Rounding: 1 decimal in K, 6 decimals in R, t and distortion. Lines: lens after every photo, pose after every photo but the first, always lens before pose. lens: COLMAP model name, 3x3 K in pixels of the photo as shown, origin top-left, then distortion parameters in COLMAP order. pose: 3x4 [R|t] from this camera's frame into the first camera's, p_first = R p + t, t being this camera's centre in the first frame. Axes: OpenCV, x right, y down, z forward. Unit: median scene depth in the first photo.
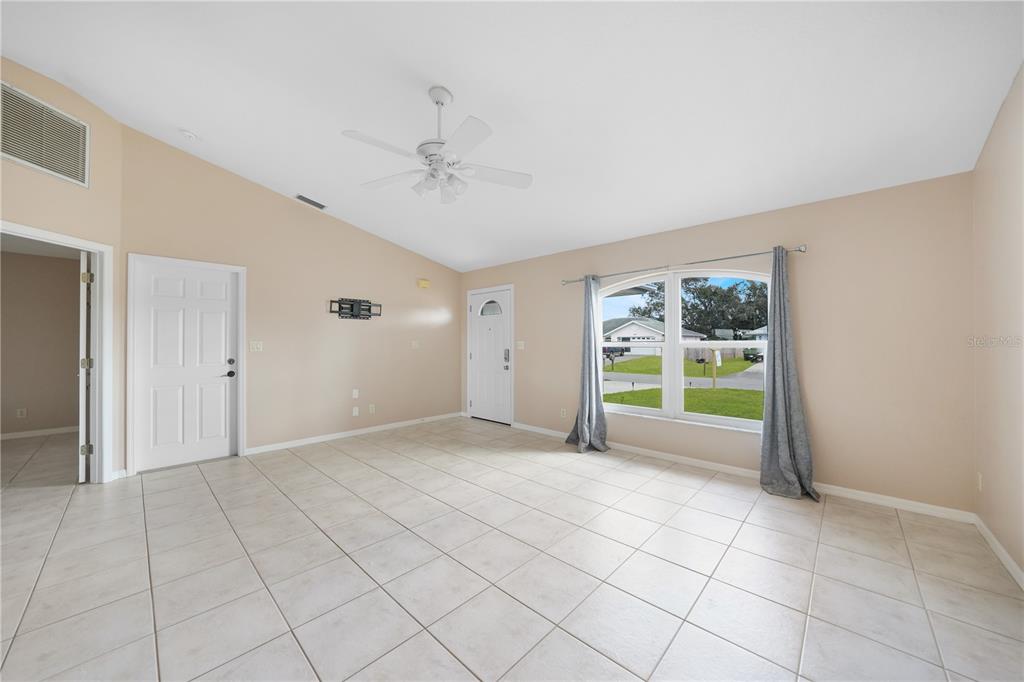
lens RADIAL K [[357.1, 0, 510.3], [0, 357.1, 340.9], [0, 0, 1]] dist [-0.022080, 0.002835]
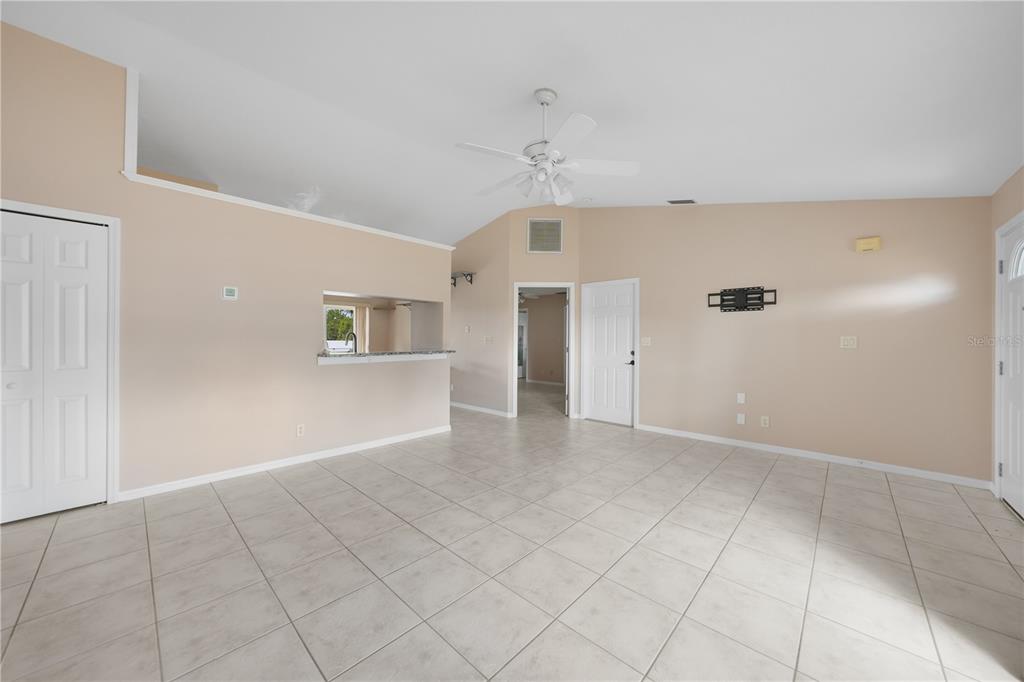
lens RADIAL K [[357.1, 0, 515.5], [0, 357.1, 337.9], [0, 0, 1]] dist [-0.022080, 0.002835]
pose [[0.034407, -0.002030, -0.999406, 0.460198], [-0.000002, 0.999998, -0.002031, 0.005585], [0.999408, 0.000072, 0.034407, 0.494777]]
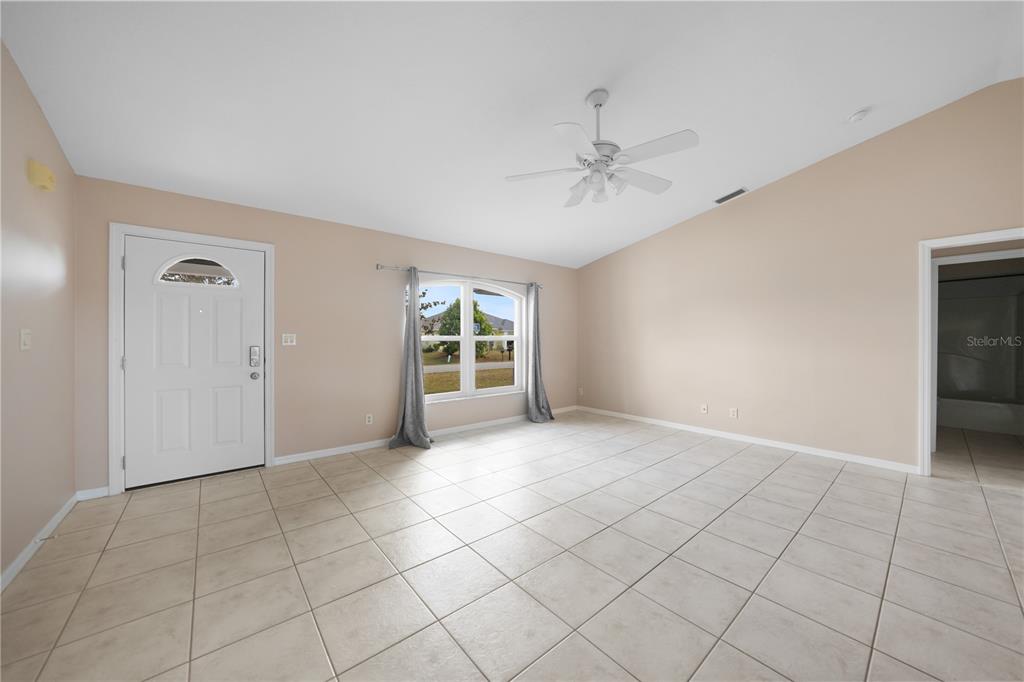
lens RADIAL K [[357.1, 0, 499.4], [0, 357.1, 336.4], [0, 0, 1]] dist [-0.022080, 0.002835]
pose [[0.158133, 0.005245, 0.987404, -0.701561], [-0.008303, 0.999958, -0.003982, 0.006772], [-0.987383, -0.007568, 0.158169, 0.617112]]
